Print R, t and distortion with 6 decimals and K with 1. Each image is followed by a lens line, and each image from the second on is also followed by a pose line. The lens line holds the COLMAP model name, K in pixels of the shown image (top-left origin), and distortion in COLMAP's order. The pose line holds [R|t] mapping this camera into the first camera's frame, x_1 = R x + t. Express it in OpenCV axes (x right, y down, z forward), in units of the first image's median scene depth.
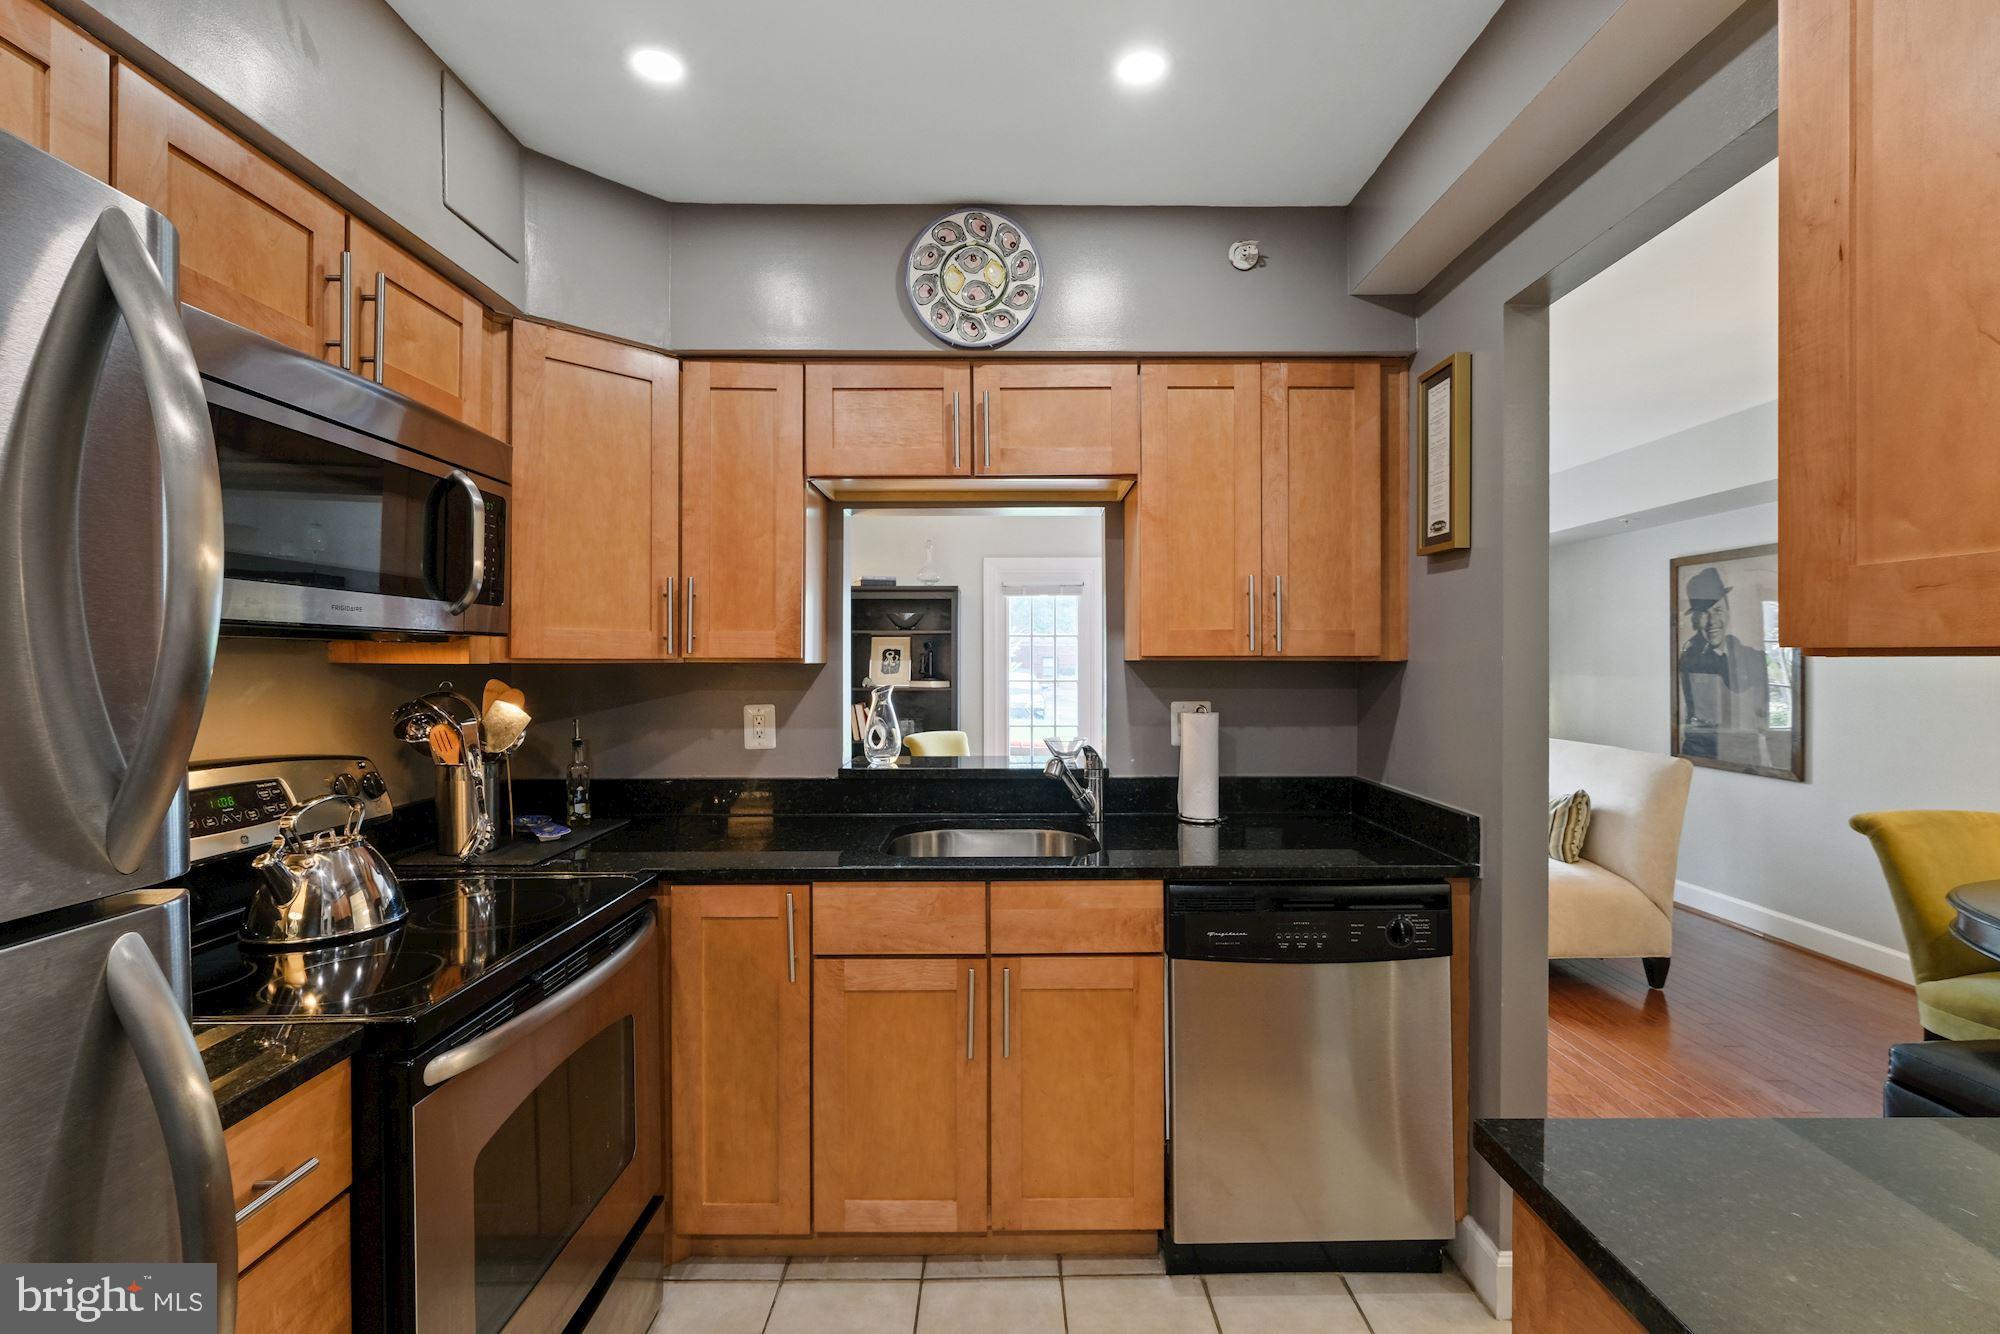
lens RADIAL K [[875.1, 0, 1006.9], [0, 875.1, 681.2], [0, 0, 1]] dist [0.001337, 0.000602]
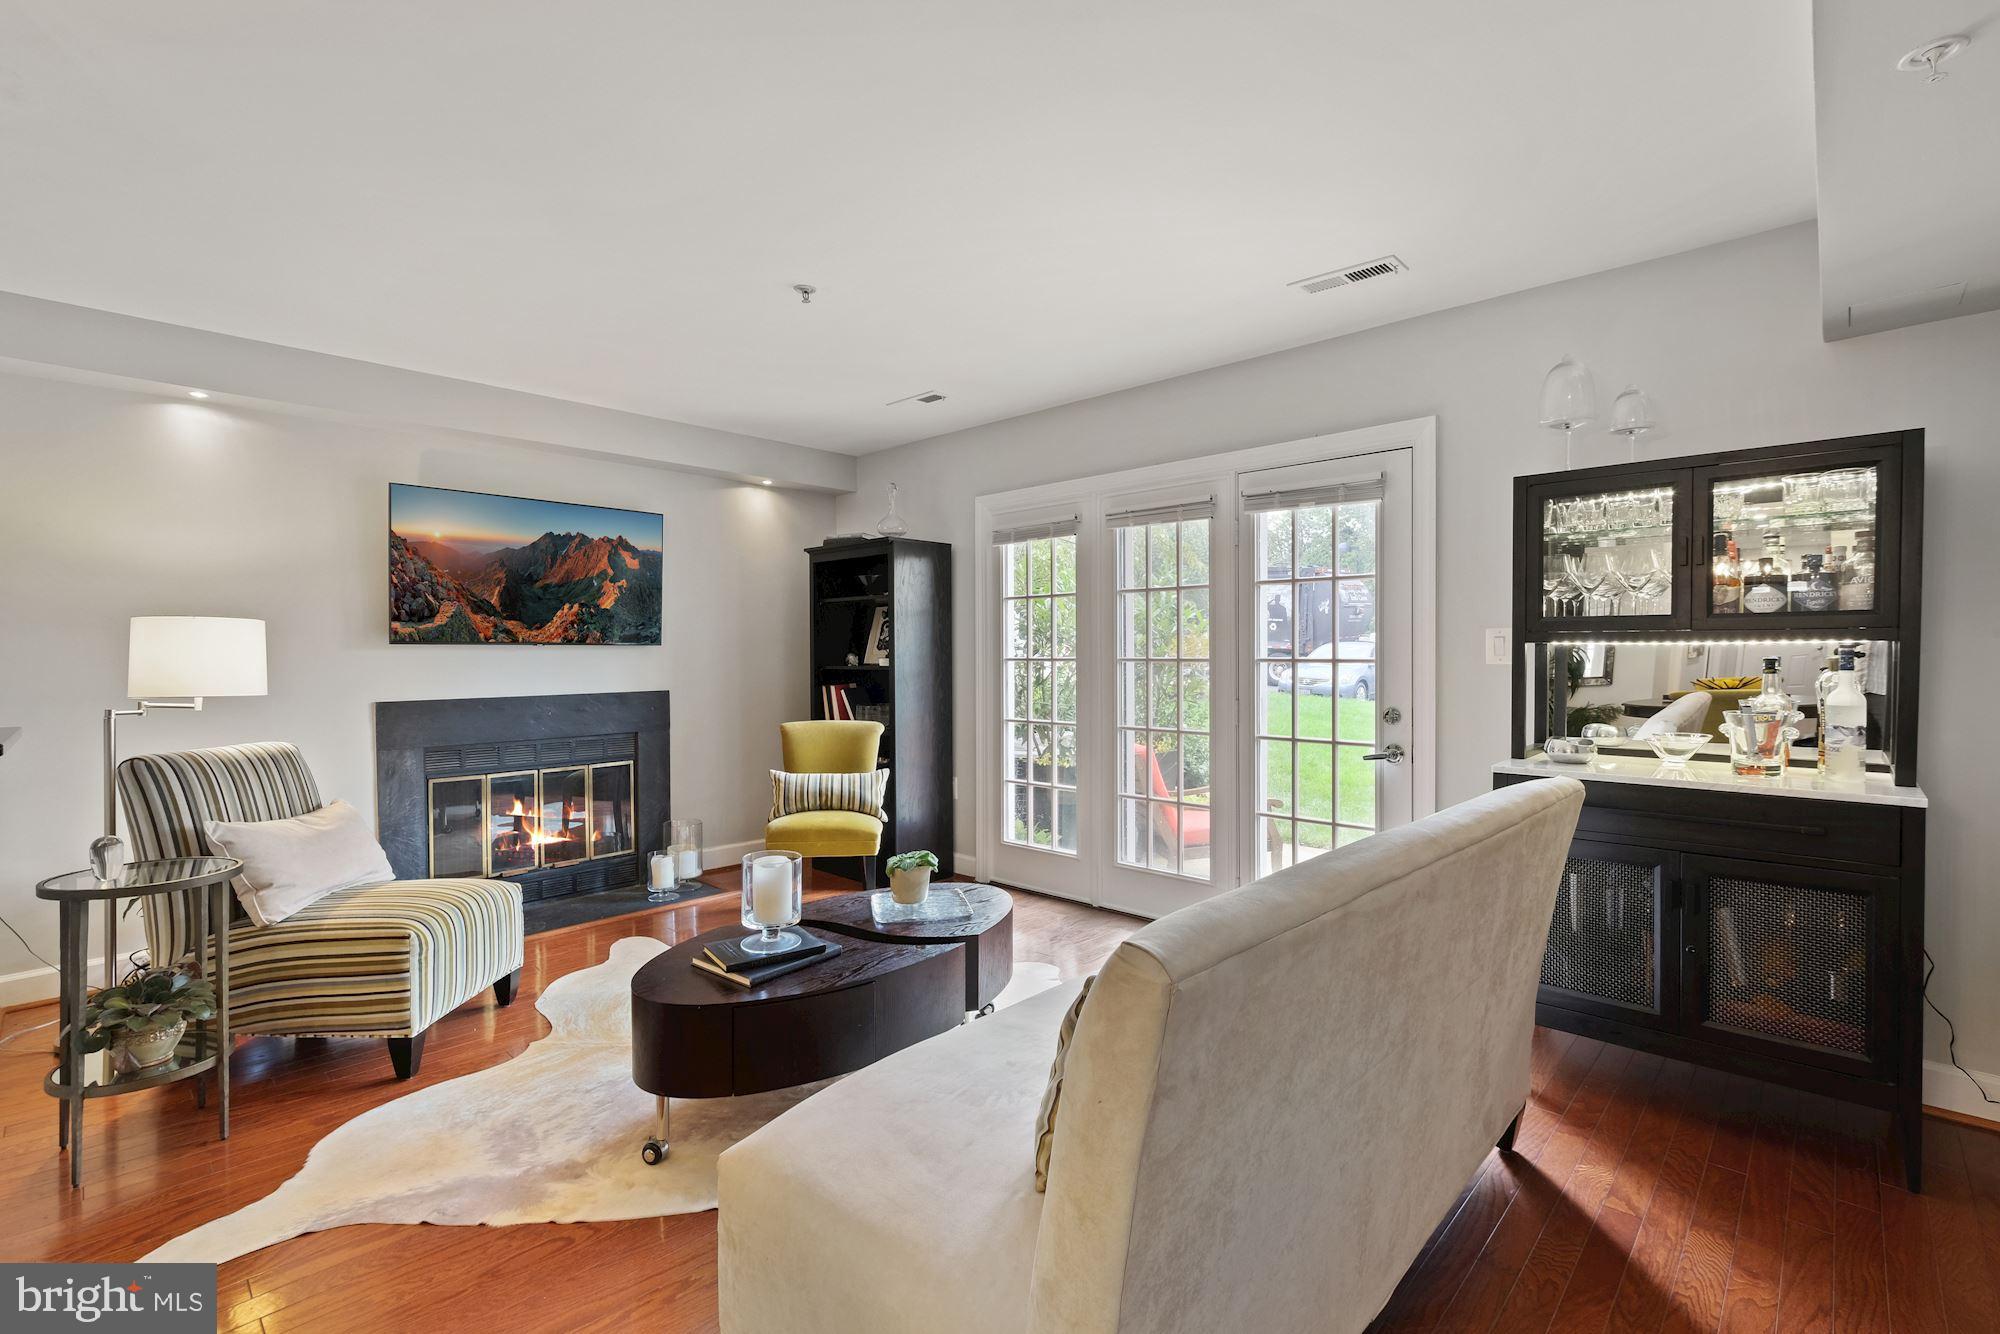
lens RADIAL K [[875.1, 0, 1006.9], [0, 875.1, 681.2], [0, 0, 1]] dist [0.001337, 0.000602]
pose [[0.727282, 0.019022, -0.686076, 1.519137], [-0.008303, 0.999787, 0.018918, 0.015382], [0.686289, -0.008062, 0.727284, 1.351309]]
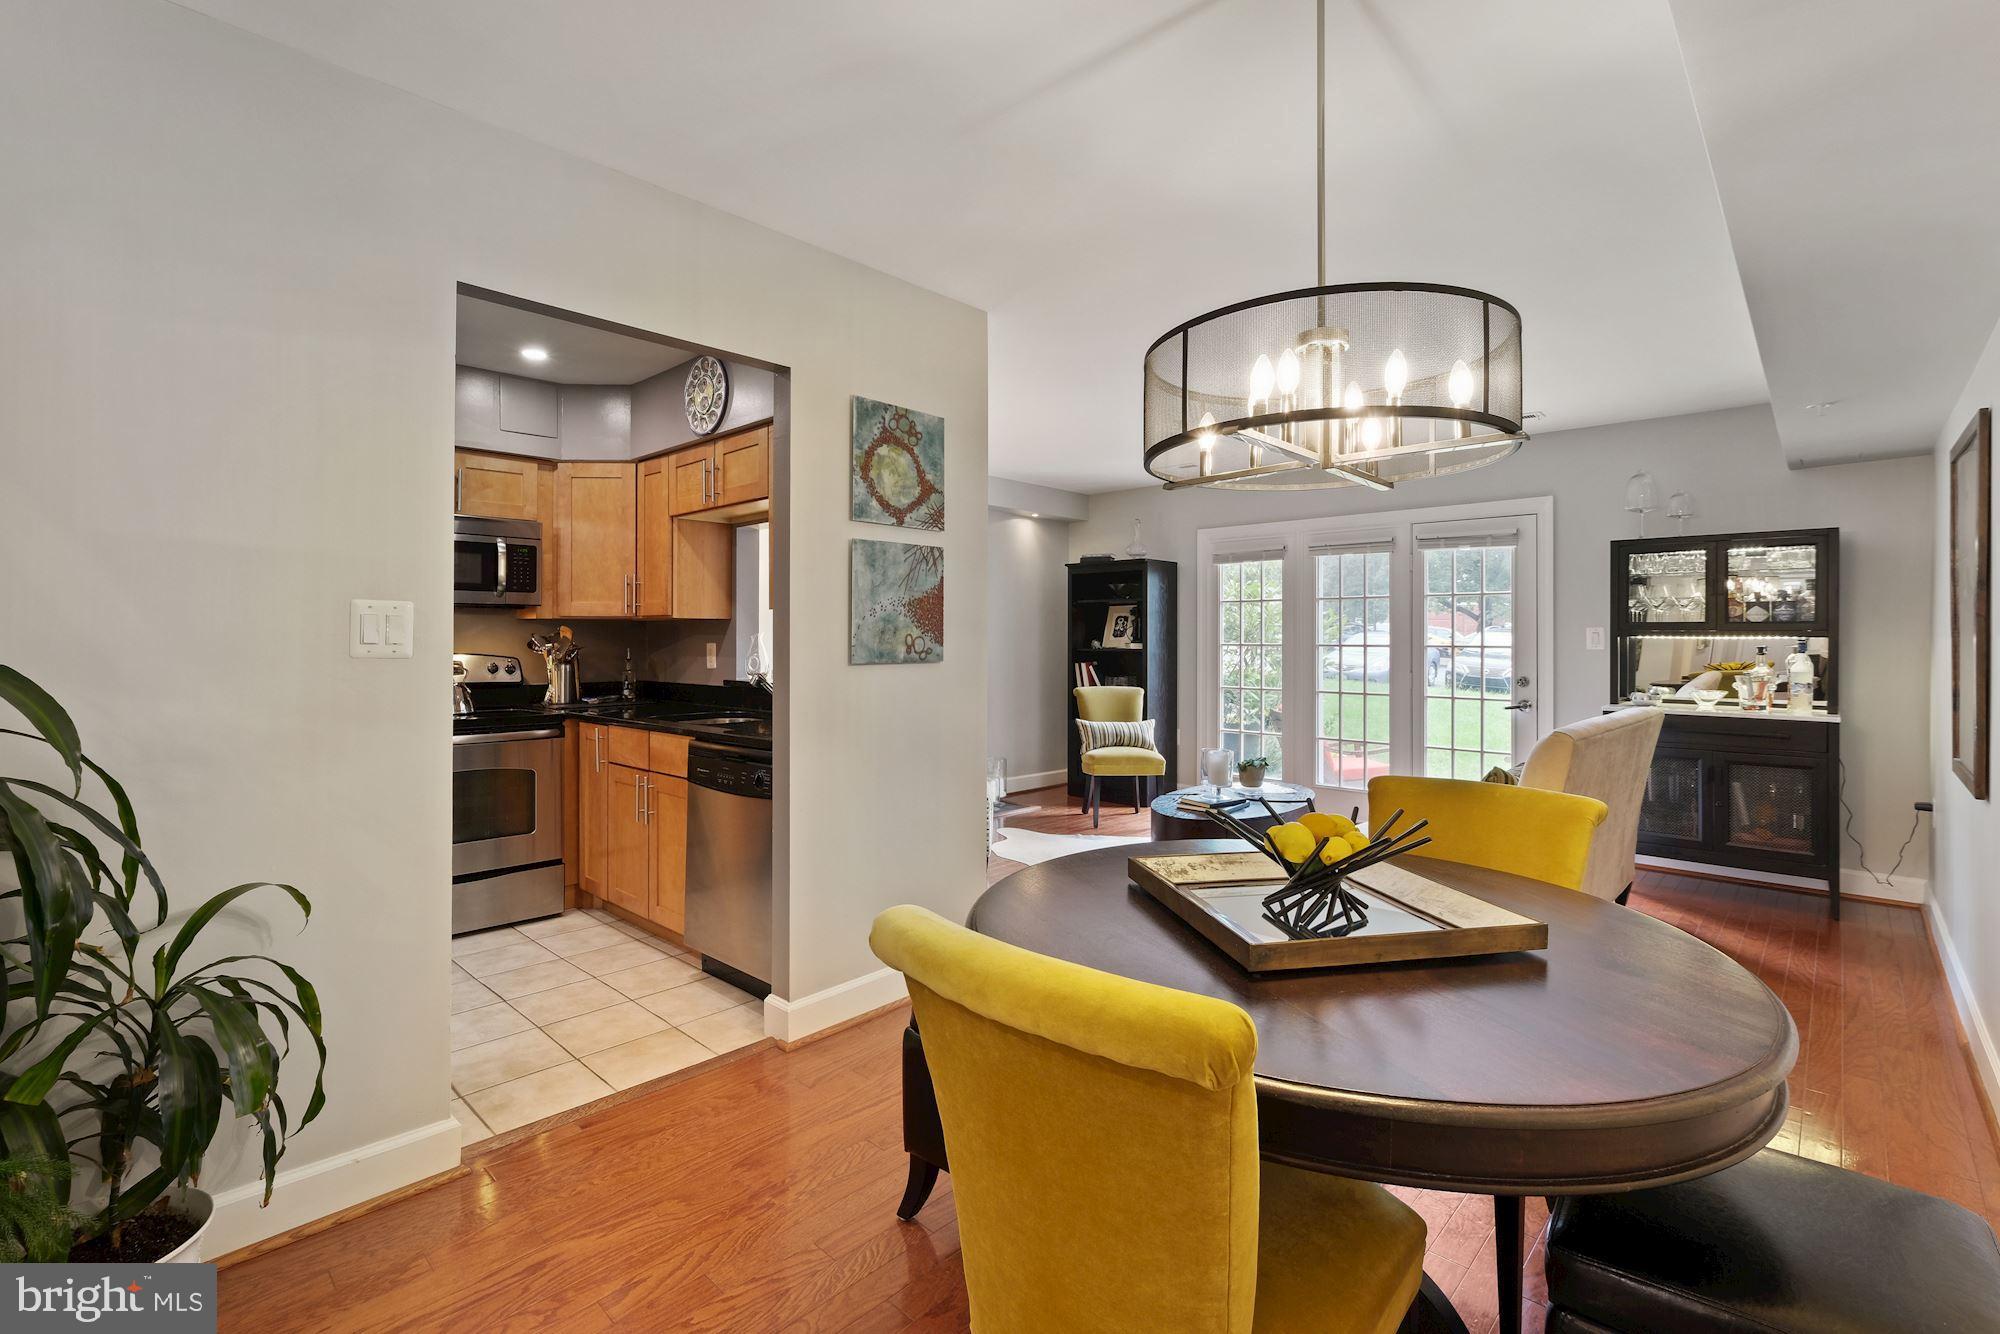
lens RADIAL K [[878.0, 0, 998.8], [0, 878.0, 656.3], [0, 0, 1]] dist [0.003046, -0.000024]
pose [[0.729573, 0.015410, -0.683729, 1.566976], [-0.016618, 0.999850, 0.004802, 0.041327], [0.683701, 0.007859, 0.729720, 0.124093]]
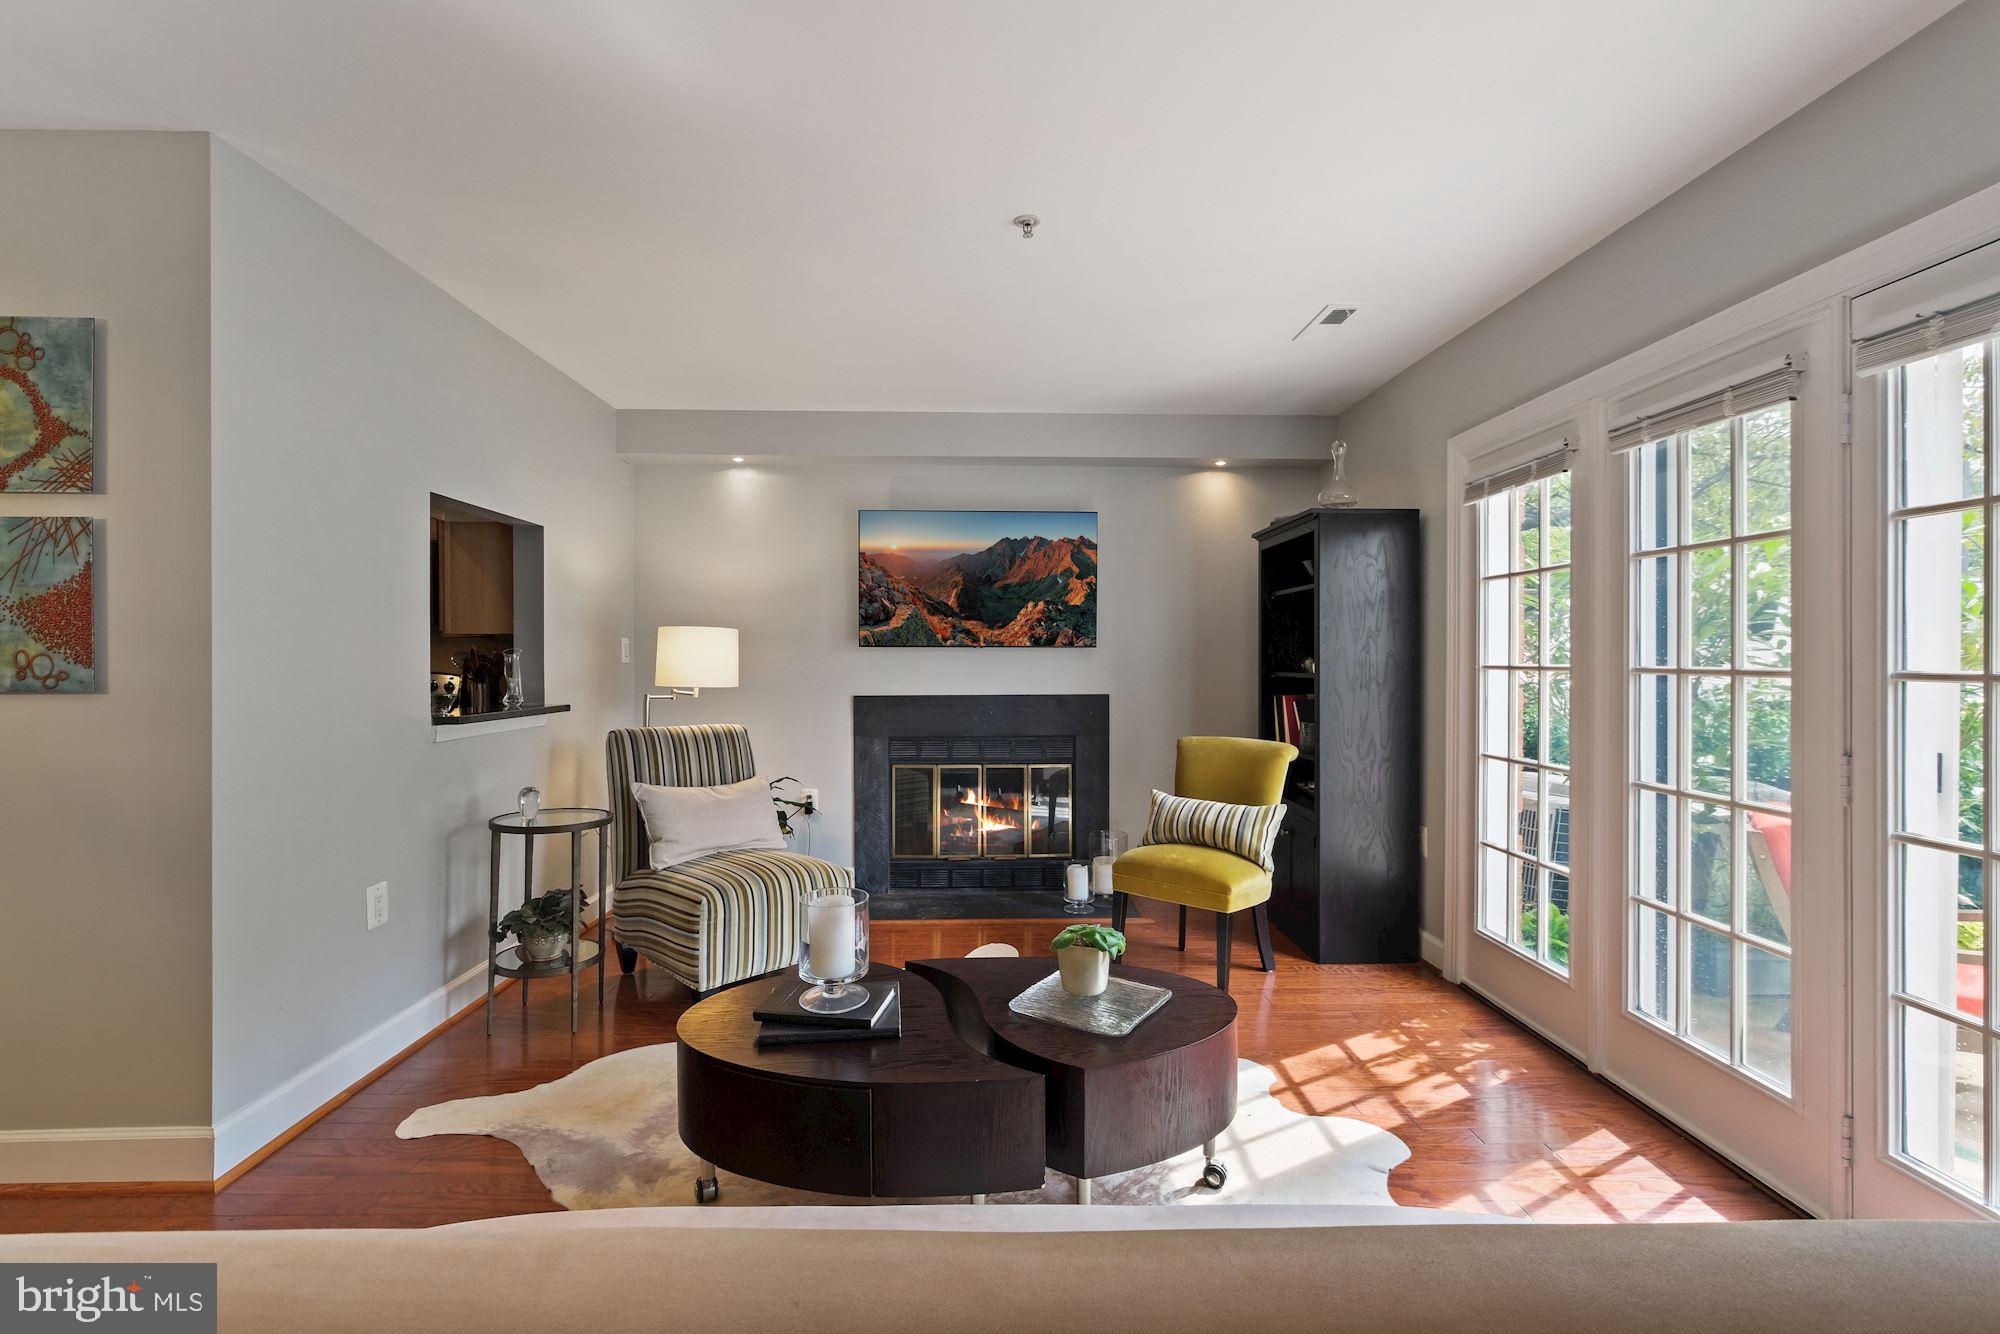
lens RADIAL K [[884.6, 0, 1007.9], [0, 884.6, 664.3], [0, 0, 1]] dist [-0.019671, 0.014755]
pose [[0.038082, 0.011994, -0.999203, 1.495229], [-0.019829, 0.999740, 0.011244, -0.001680], [0.999078, 0.019385, 0.038310, 2.071748]]
